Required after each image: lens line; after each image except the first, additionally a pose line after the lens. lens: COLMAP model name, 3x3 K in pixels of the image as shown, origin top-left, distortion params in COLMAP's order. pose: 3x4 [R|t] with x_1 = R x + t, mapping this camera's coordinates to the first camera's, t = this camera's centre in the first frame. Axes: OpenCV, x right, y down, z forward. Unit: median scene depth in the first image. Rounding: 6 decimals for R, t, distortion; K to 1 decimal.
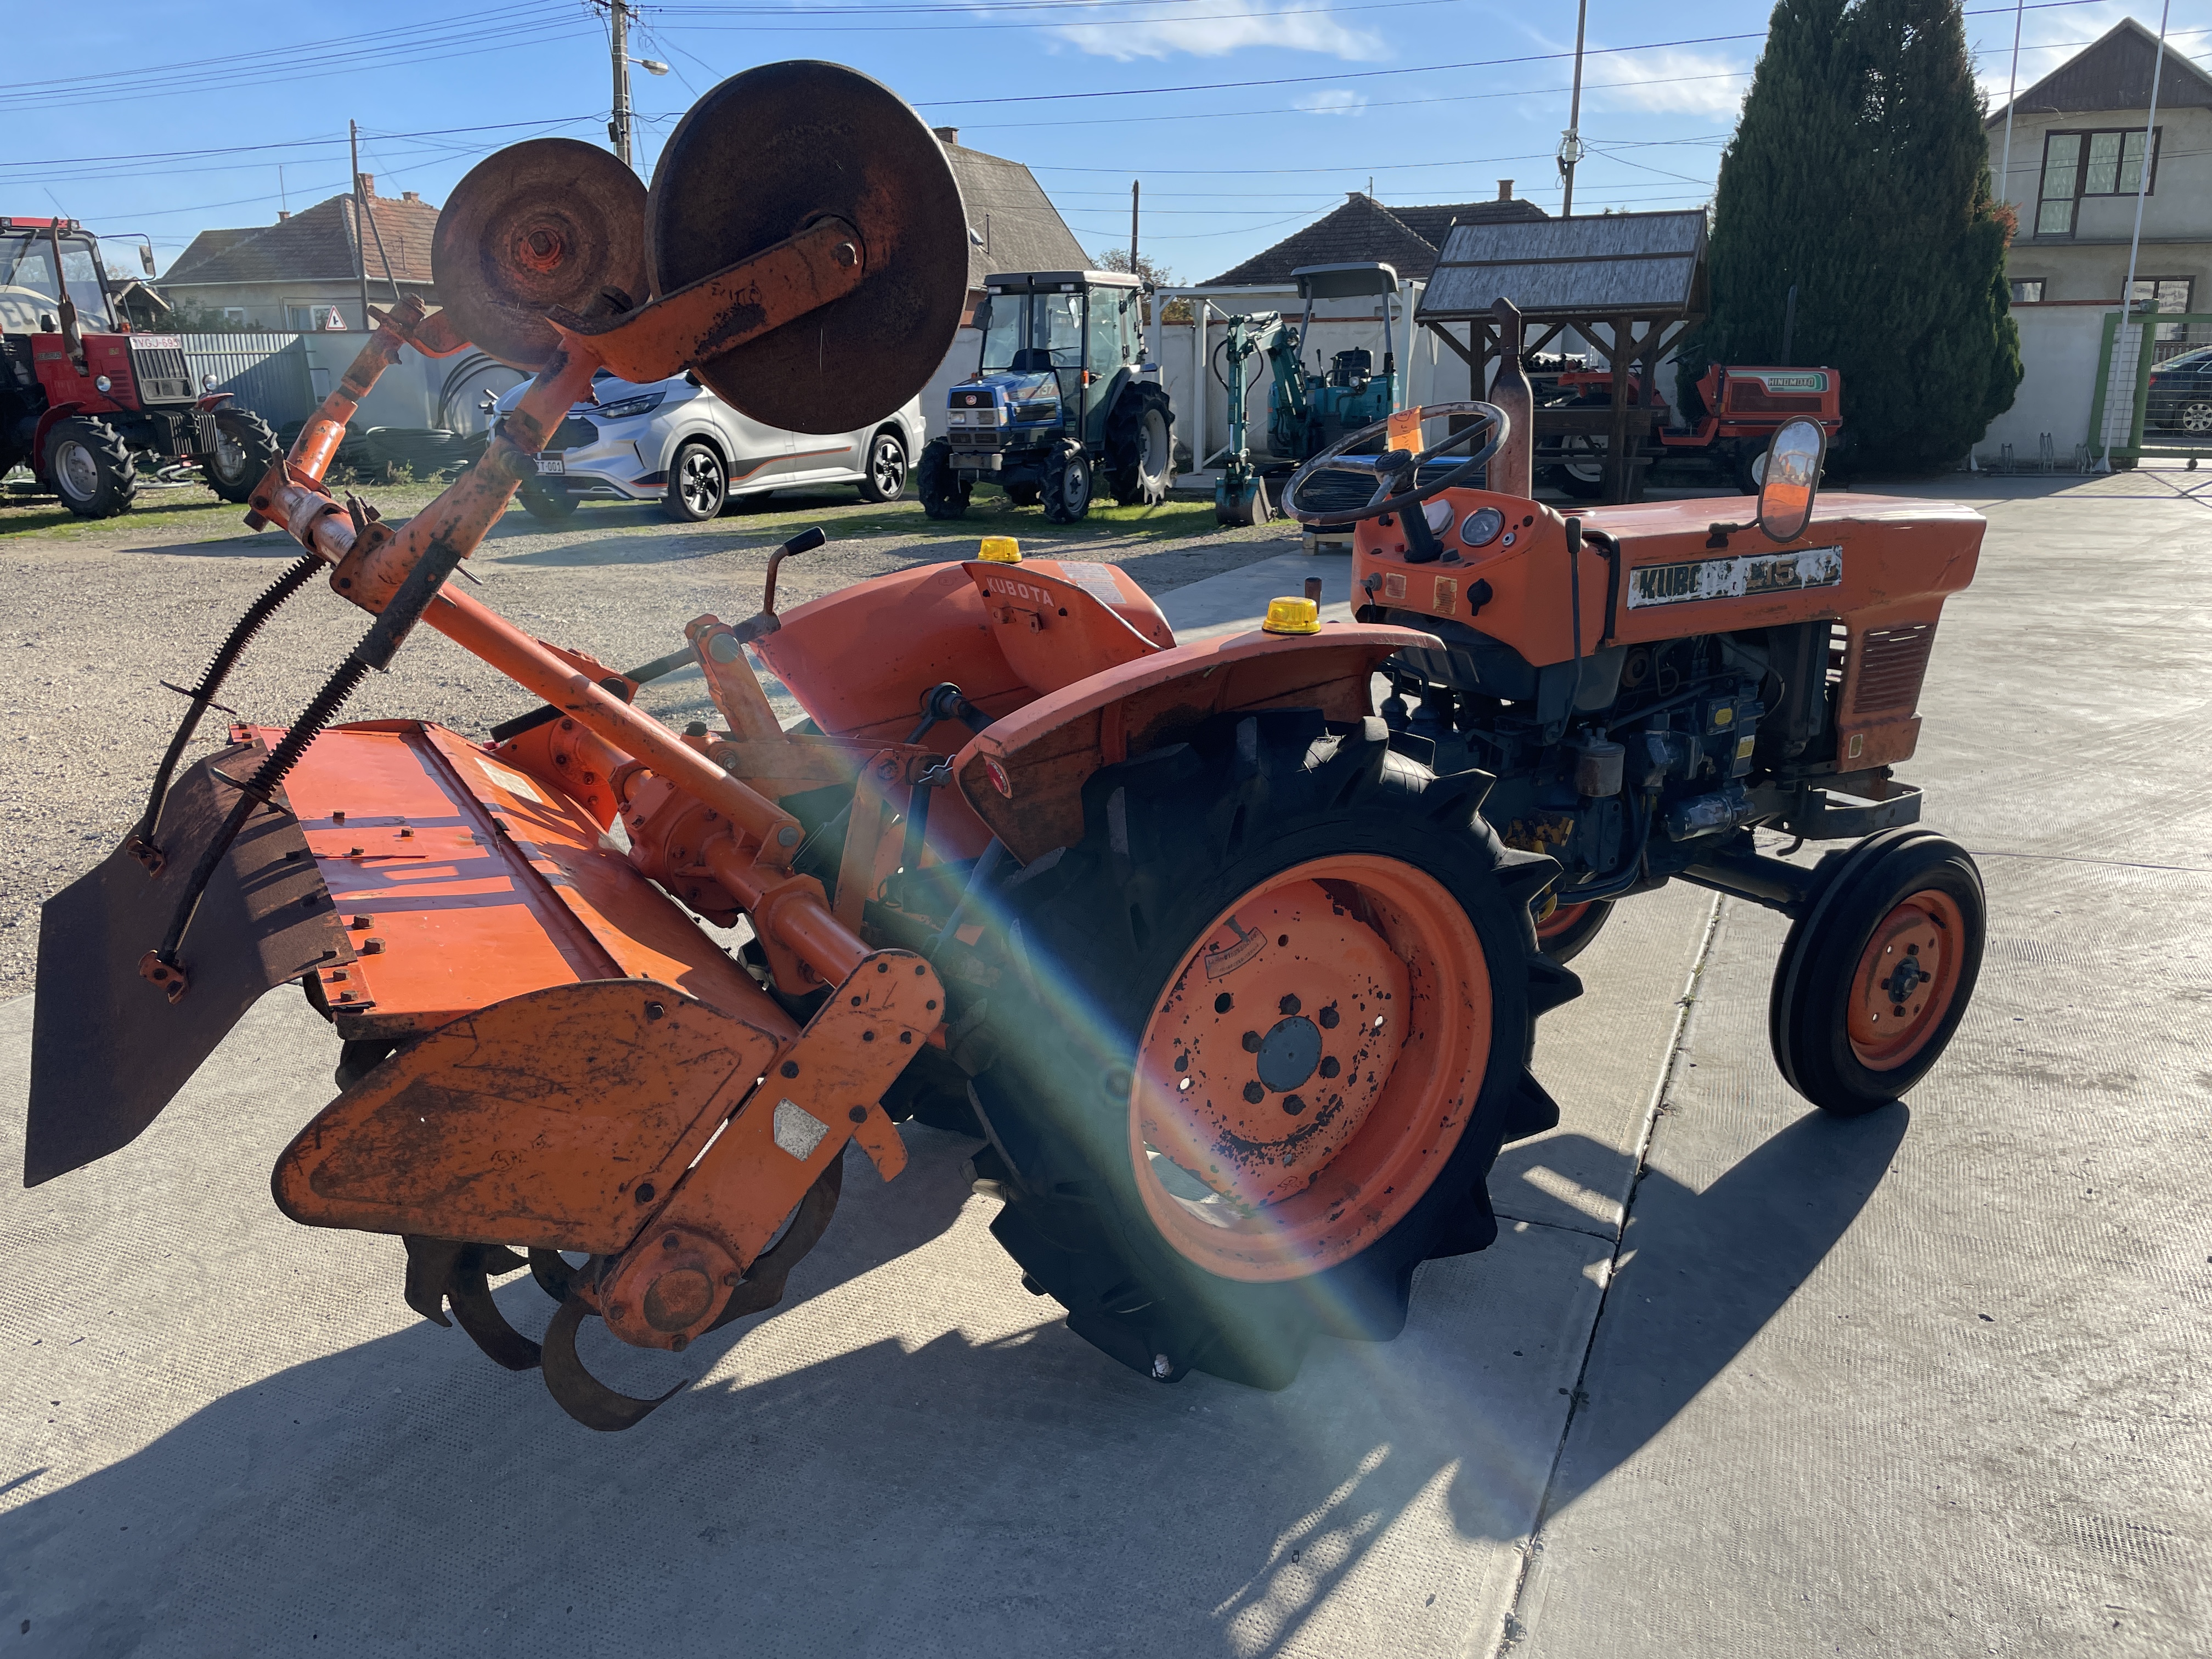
lens RADIAL K [[1678.7, 0, 1086.8], [0, 1678.7, 839.6], [0, 0, 1]] dist [0.094549, -0.135259]
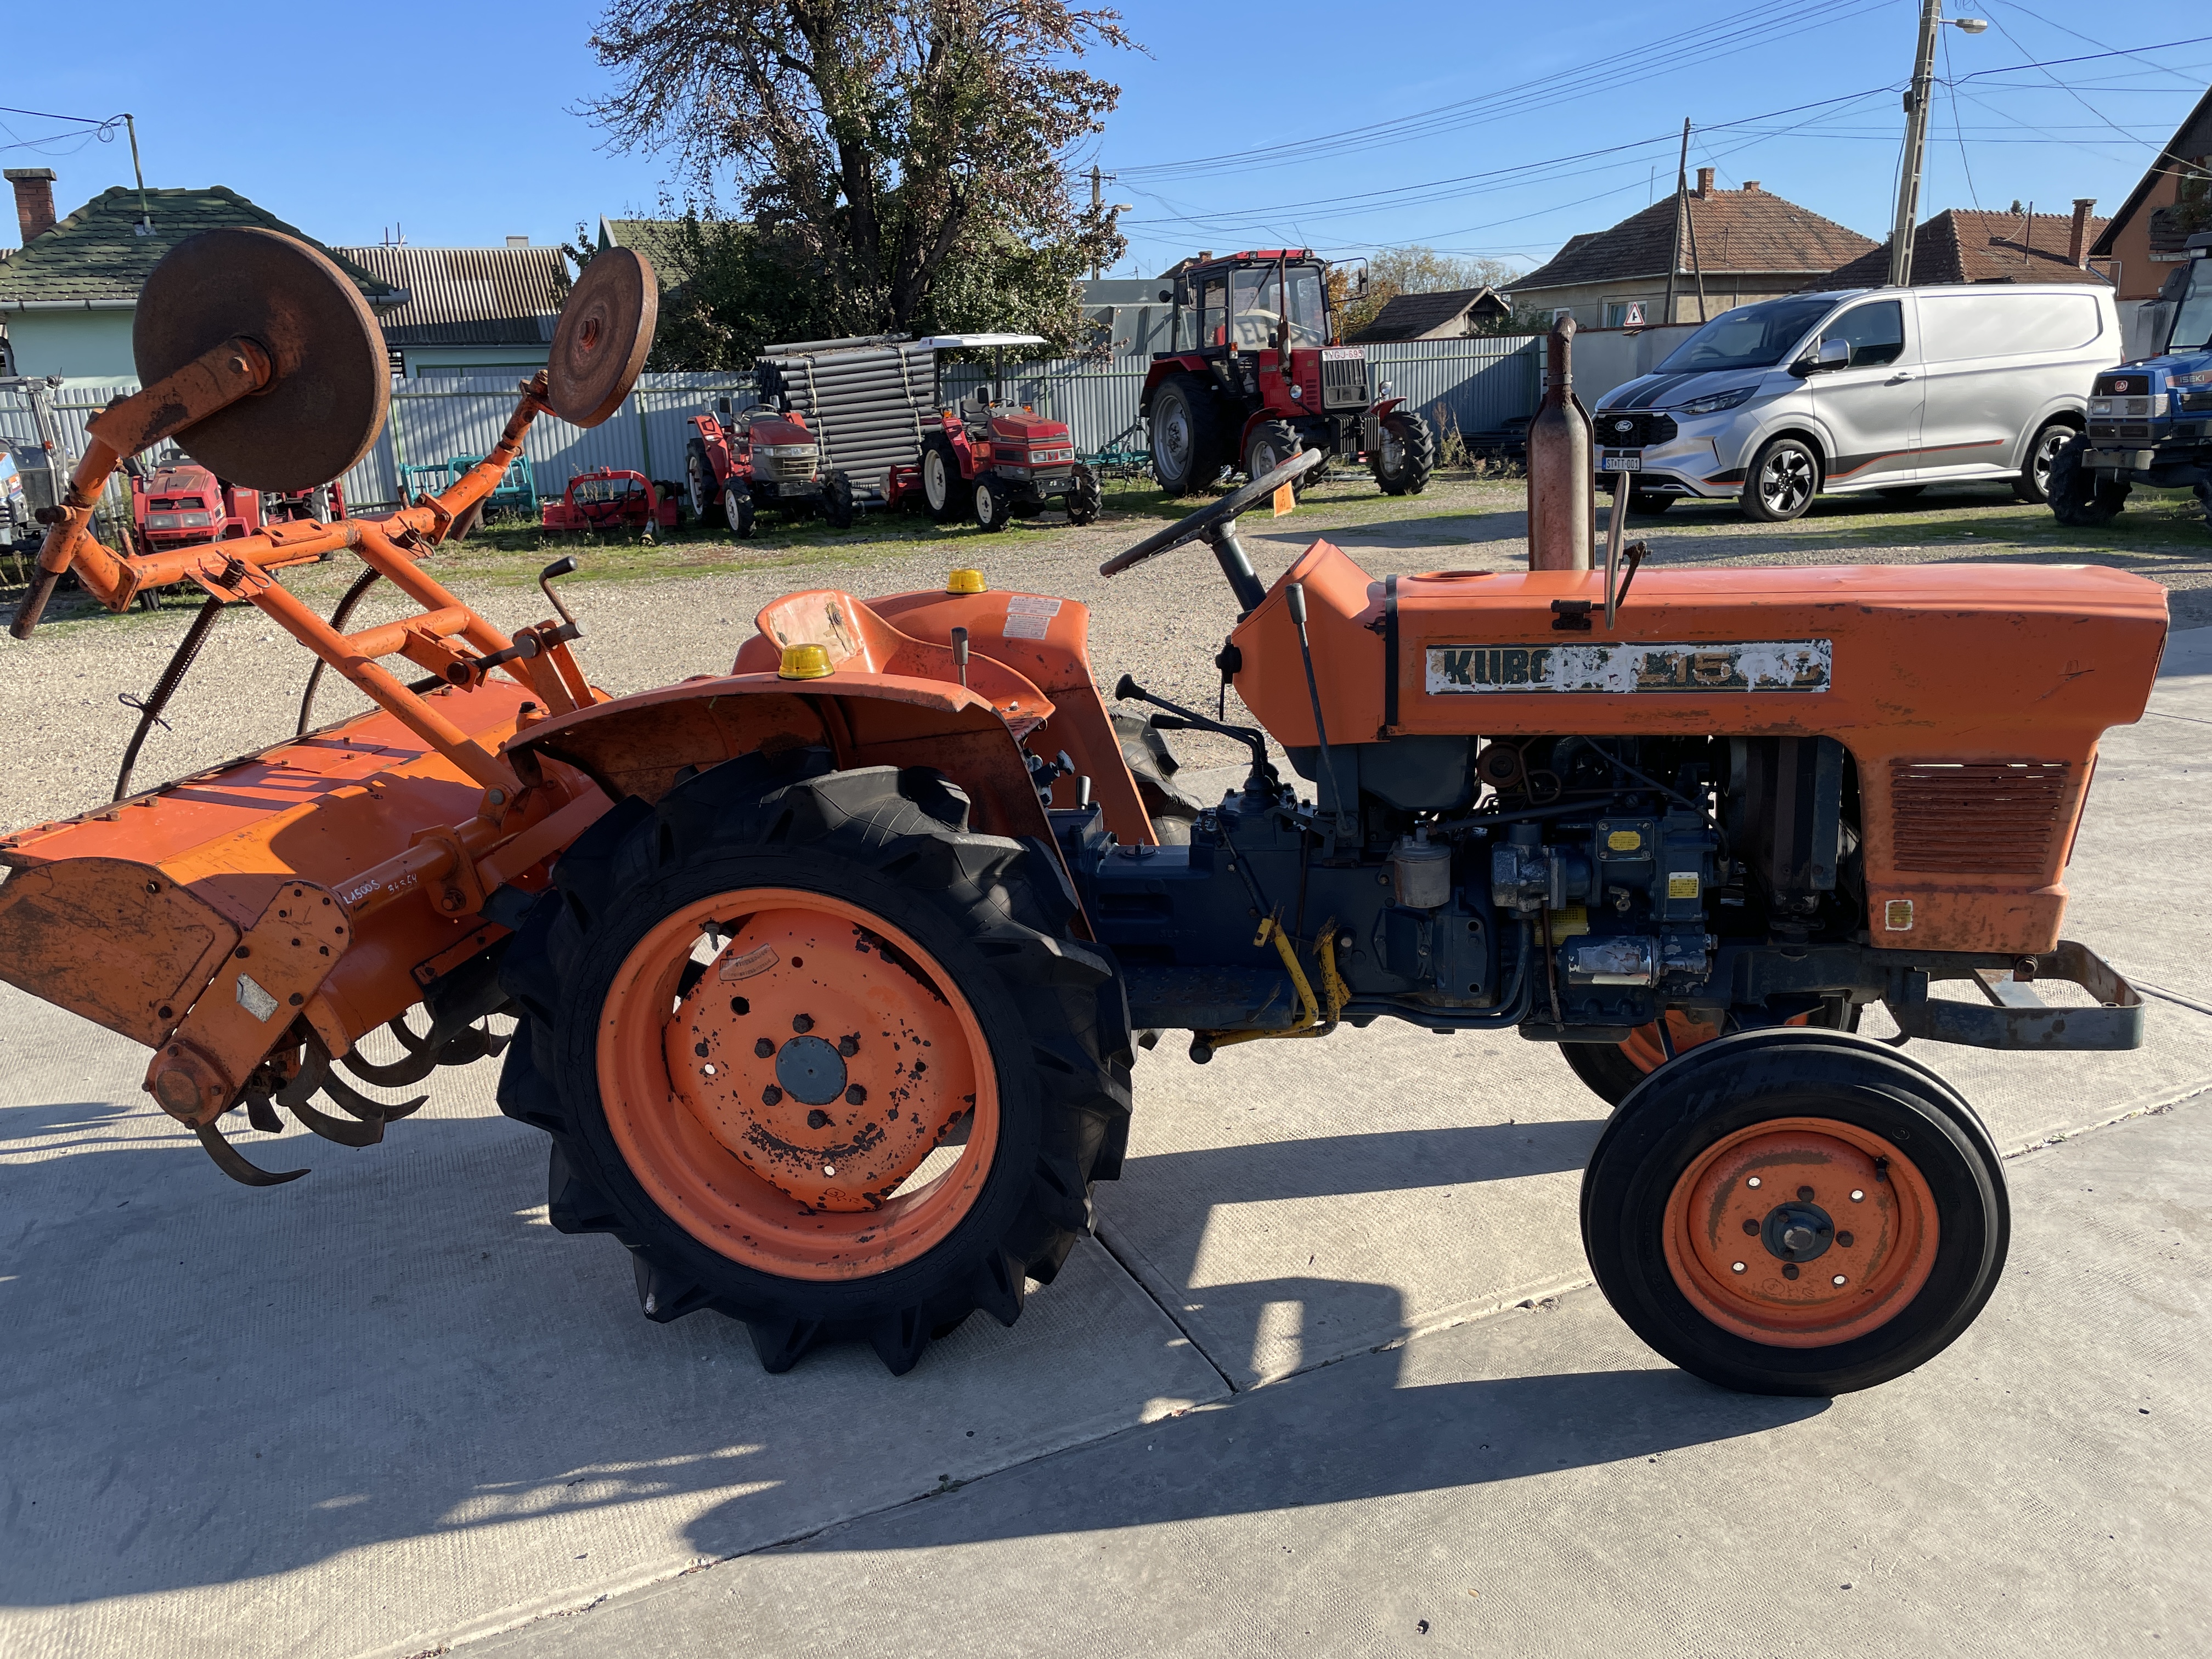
lens RADIAL K [[1678.7, 0, 1086.8], [0, 1678.7, 839.6], [0, 0, 1]] dist [0.094549, -0.135259]
pose [[0.736398, 0.157275, -0.658014, 0.722619], [-0.152331, 0.986174, 0.065233, -0.087777], [0.659176, 0.052198, 0.750175, 0.239164]]
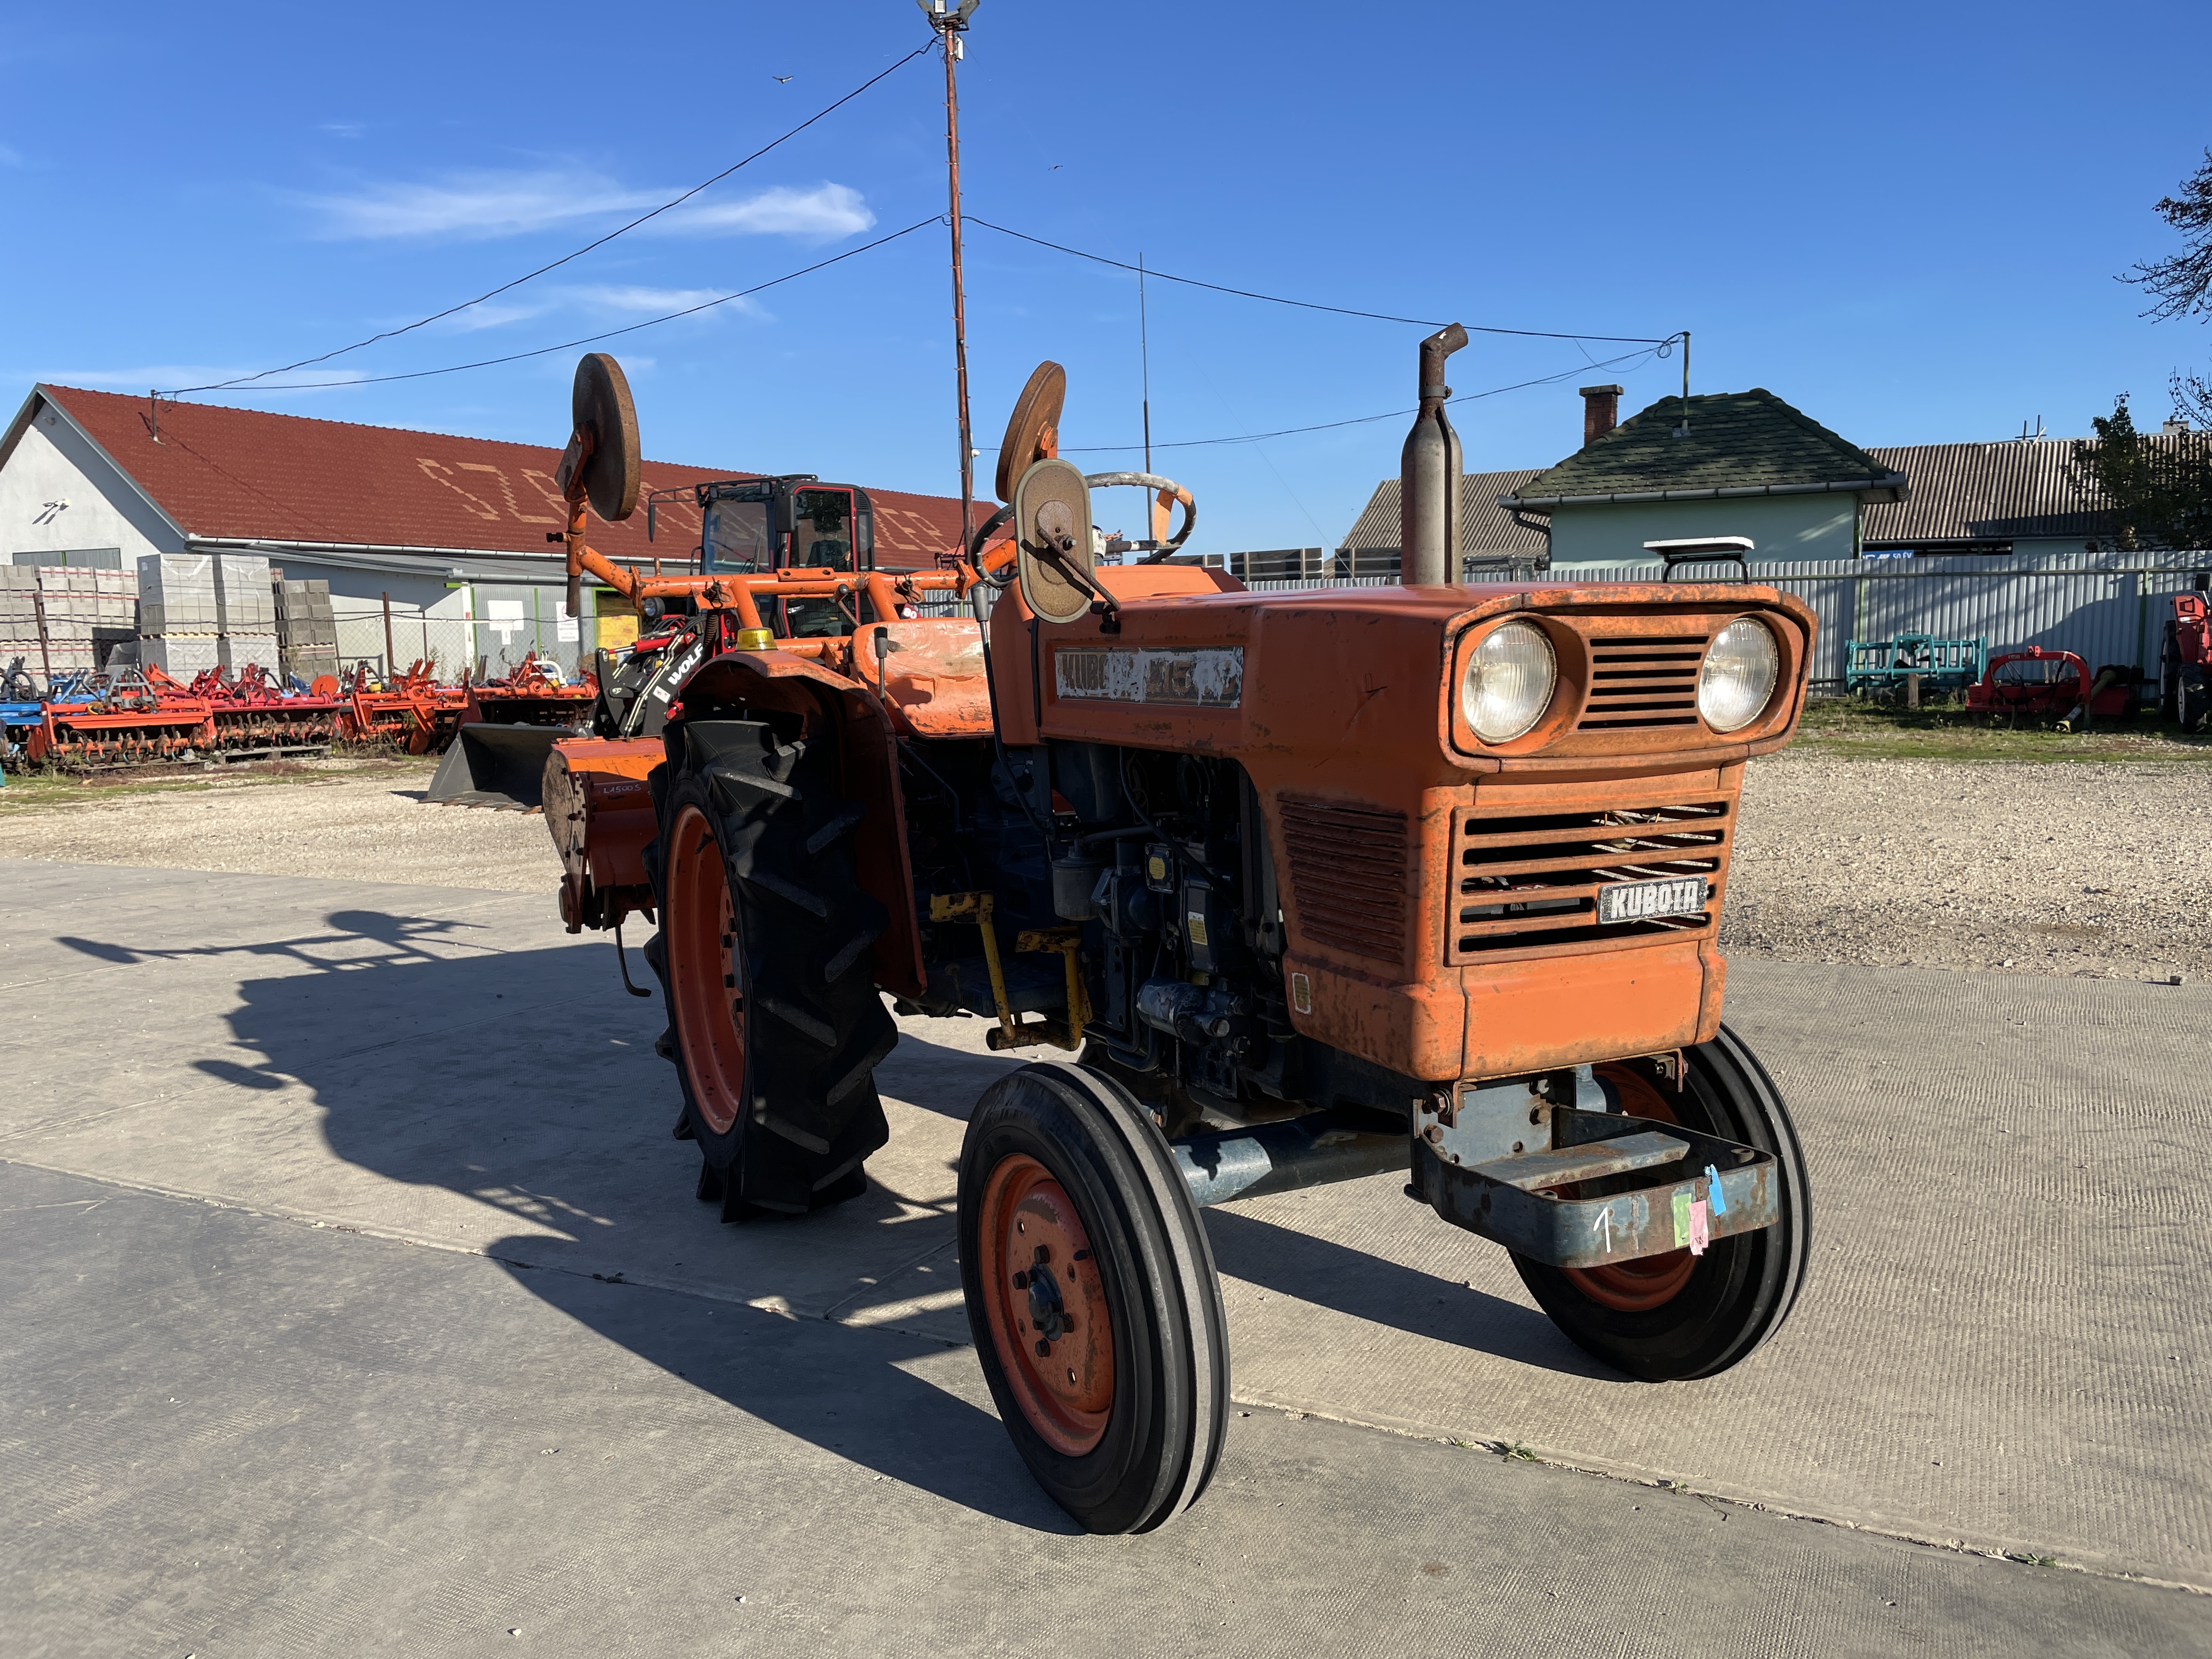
lens RADIAL K [[1678.7, 0, 1086.8], [0, 1678.7, 839.6], [0, 0, 1]] dist [0.094549, -0.135259]
pose [[-0.080074, 0.132692, -0.987917, 1.105316], [-0.253648, 0.955762, 0.148932, -0.187076], [0.963977, 0.262509, -0.042874, 1.012377]]
